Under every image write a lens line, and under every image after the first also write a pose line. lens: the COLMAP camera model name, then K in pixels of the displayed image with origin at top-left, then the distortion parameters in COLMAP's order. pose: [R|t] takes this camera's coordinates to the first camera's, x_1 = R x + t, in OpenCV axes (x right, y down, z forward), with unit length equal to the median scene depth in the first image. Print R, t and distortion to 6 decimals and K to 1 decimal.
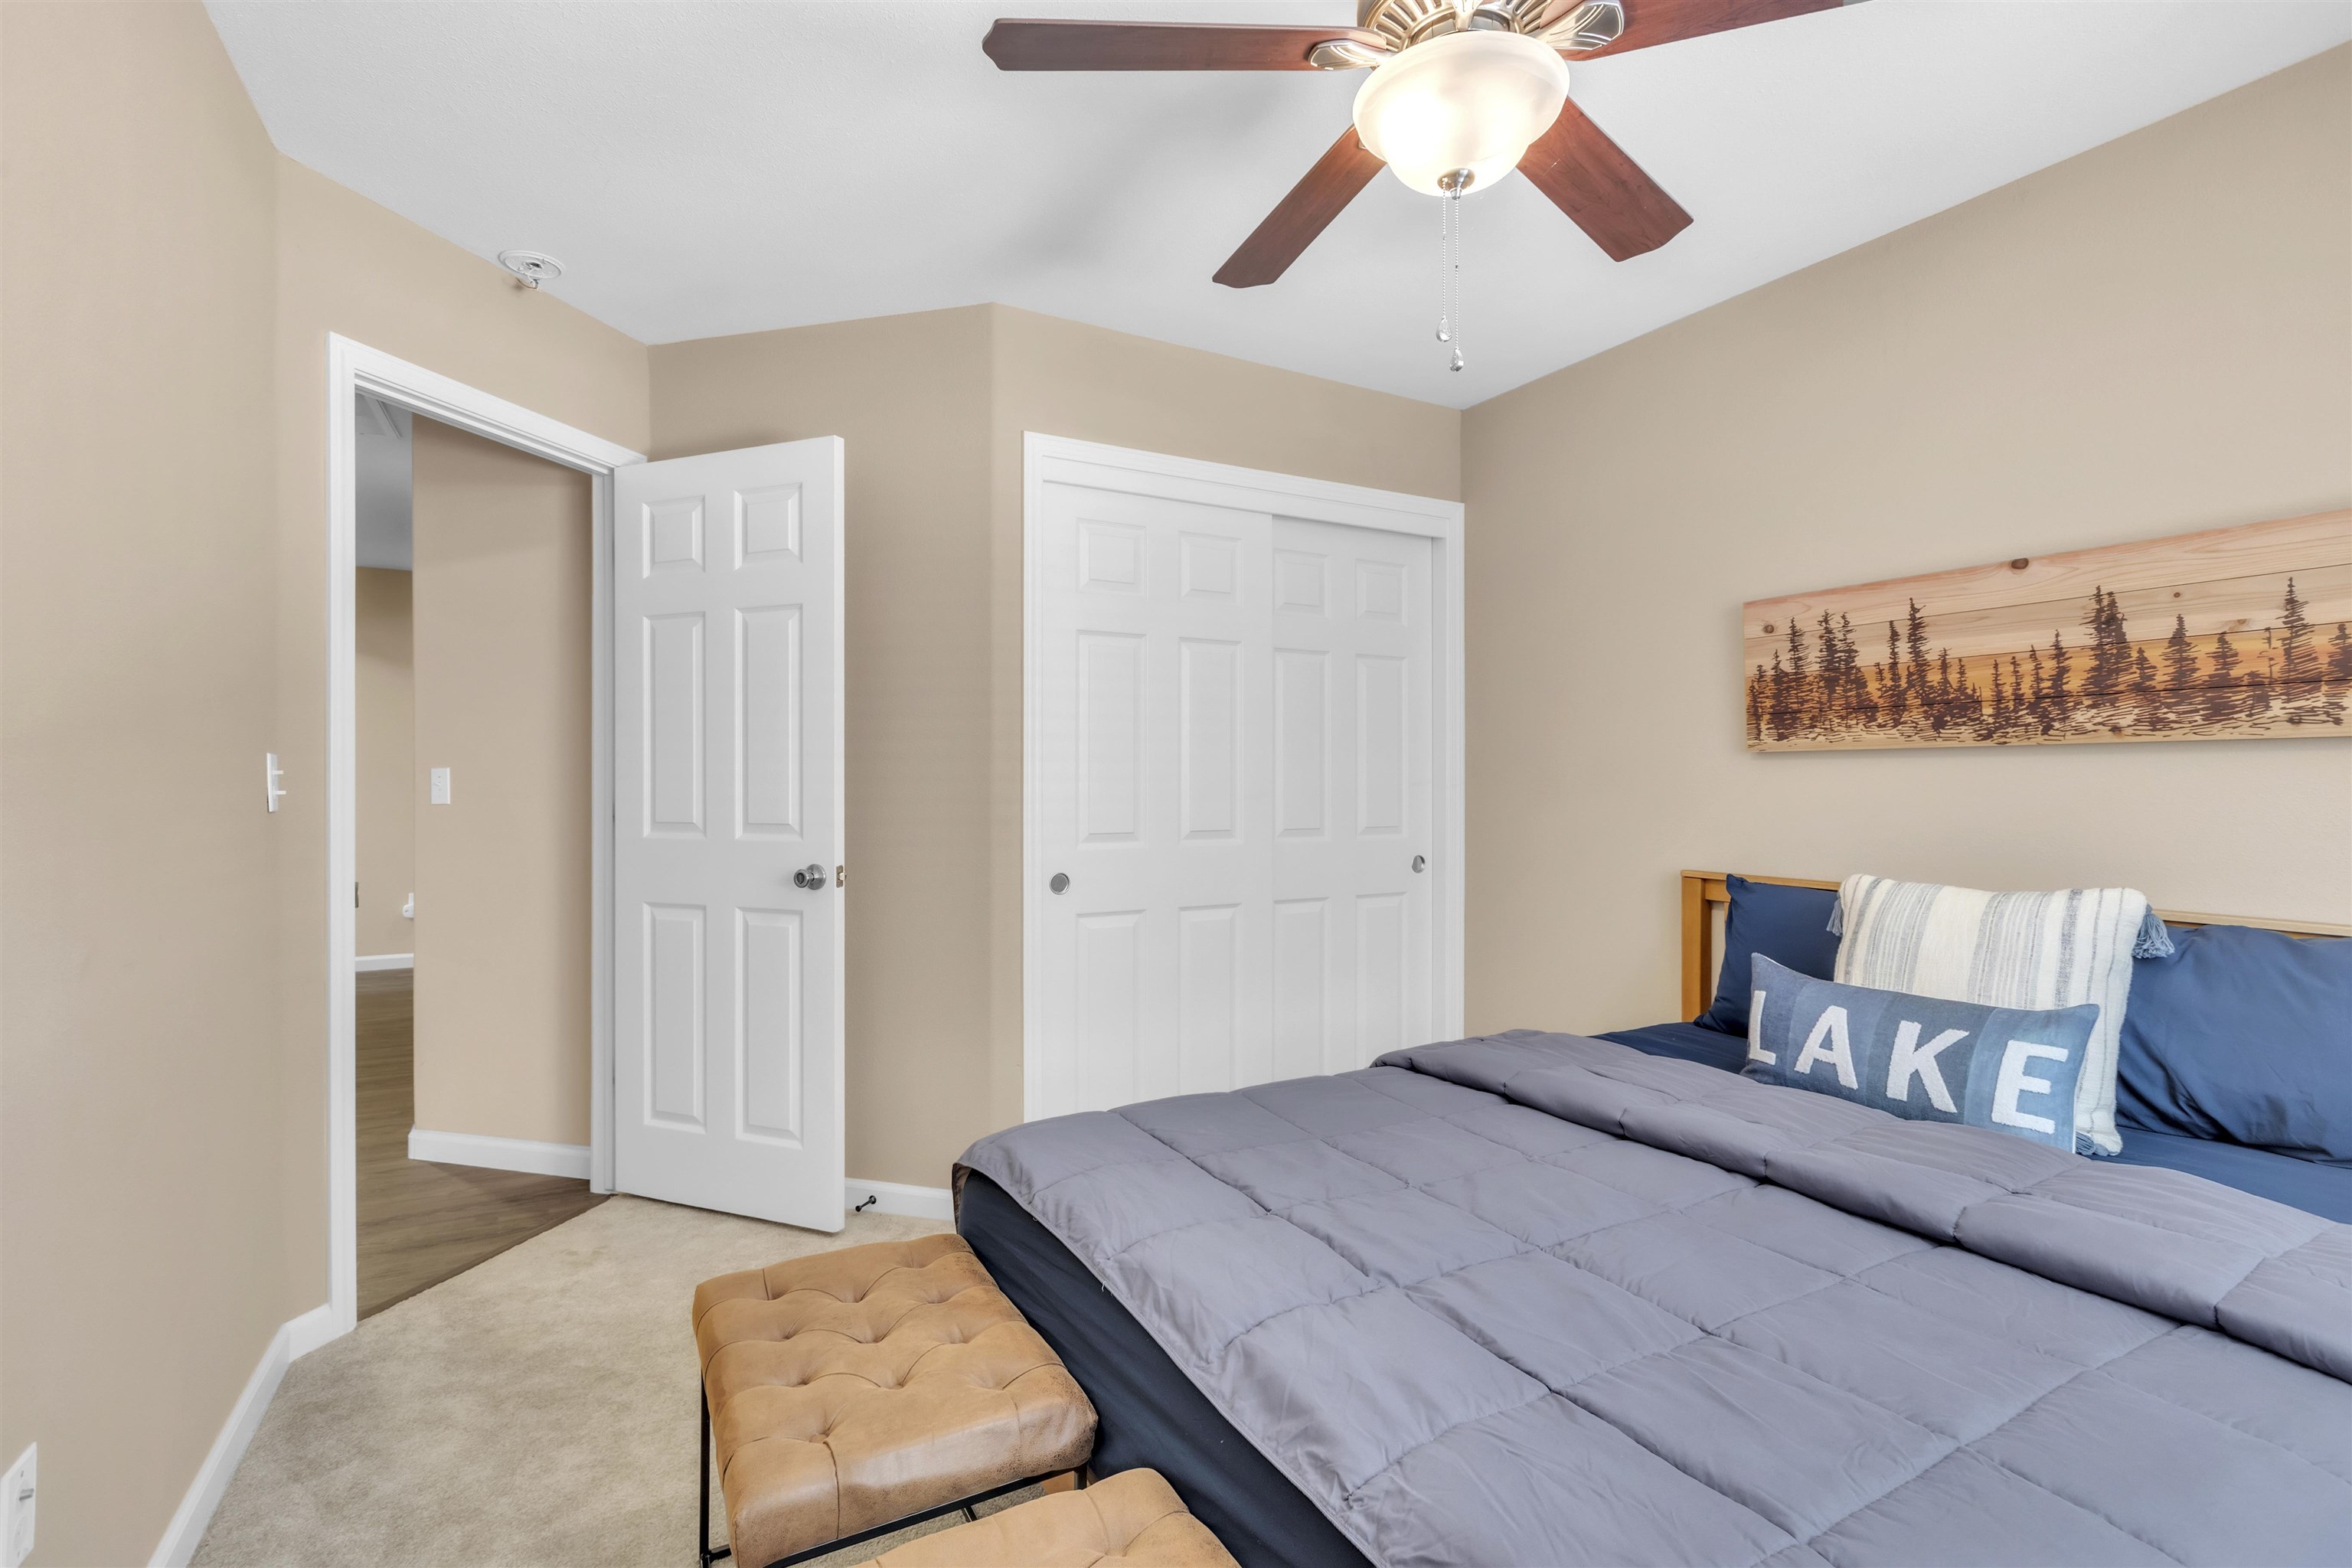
lens RADIAL K [[1065.1, 0, 1166.4], [0, 1065.1, 781.2], [0, 0, 1]] dist [0.001402, 0.000113]
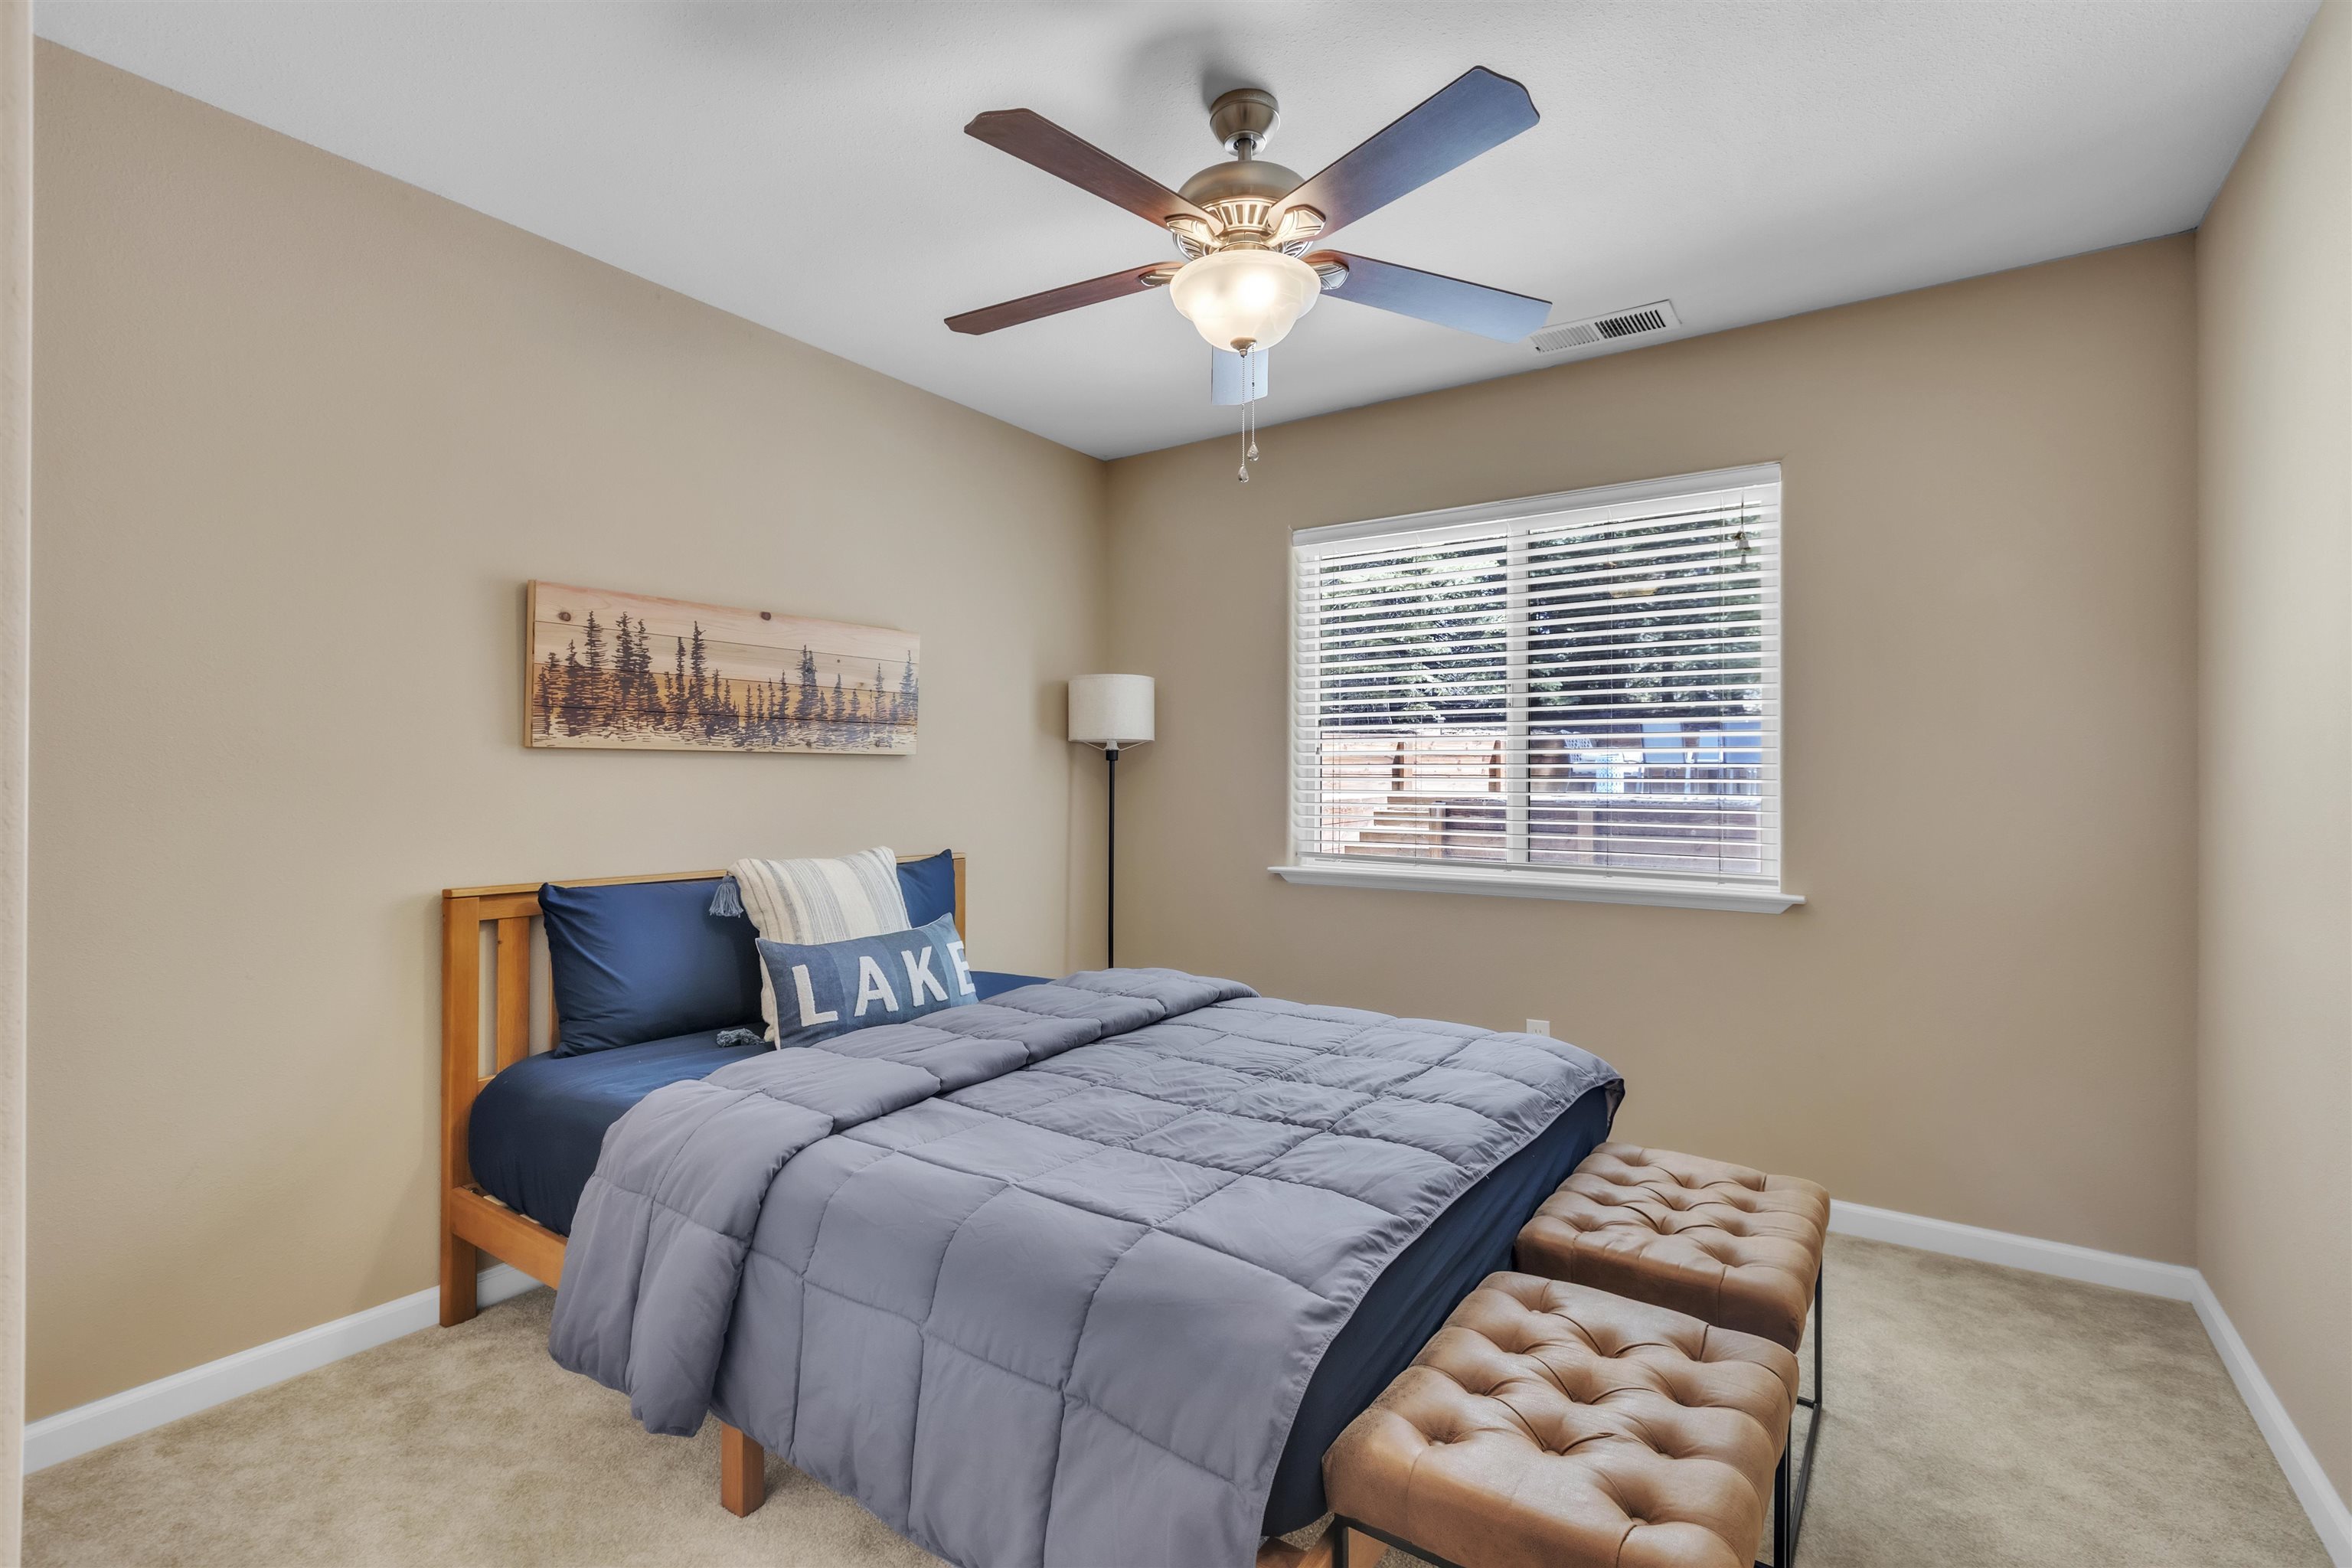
lens RADIAL K [[1065.1, 0, 1167.2], [0, 1065.1, 783.6], [0, 0, 1]] dist [0.001402, 0.000113]
pose [[-0.435531, -0.006965, 0.900147, -0.576703], [-0.003084, 0.999976, 0.006246, -0.003683], [-0.900168, -0.000055, -0.435542, 1.052866]]
